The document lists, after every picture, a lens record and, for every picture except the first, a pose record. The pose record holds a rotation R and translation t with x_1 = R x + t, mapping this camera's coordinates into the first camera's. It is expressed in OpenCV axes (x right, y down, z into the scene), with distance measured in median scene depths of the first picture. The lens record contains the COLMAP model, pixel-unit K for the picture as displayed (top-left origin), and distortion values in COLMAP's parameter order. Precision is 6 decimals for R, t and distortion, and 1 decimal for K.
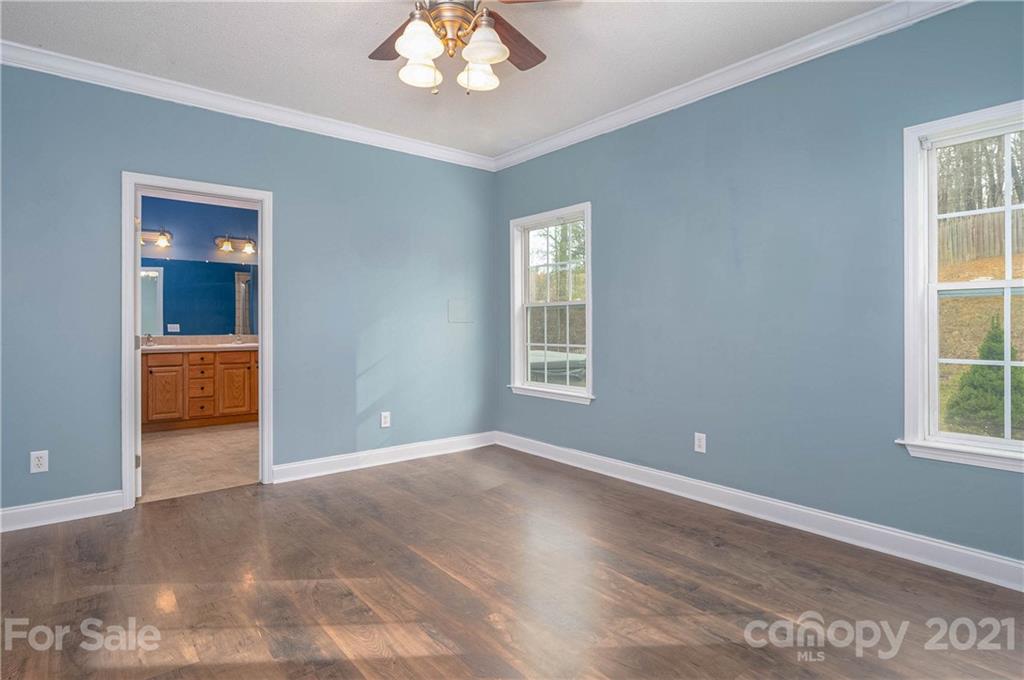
lens RADIAL K [[533.0, 0, 508.6], [0, 533.0, 325.1], [0, 0, 1]] dist [0.001826, 0.000831]
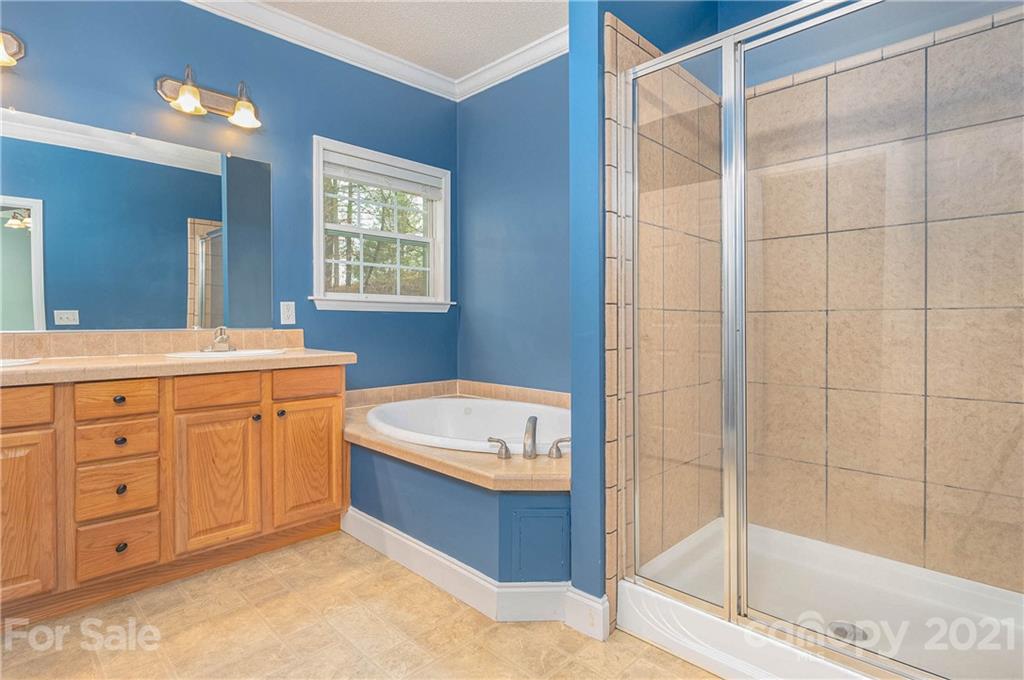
lens RADIAL K [[521.9, 0, 512.0], [0, 521.9, 340.0], [0, 0, 1]] dist [-0.001156, 0.000315]
pose [[0.993325, 0.000249, 0.115349, -0.362459], [-0.003999, 0.999471, 0.032281, 0.014854], [-0.115280, -0.032527, 0.992800, 0.638797]]
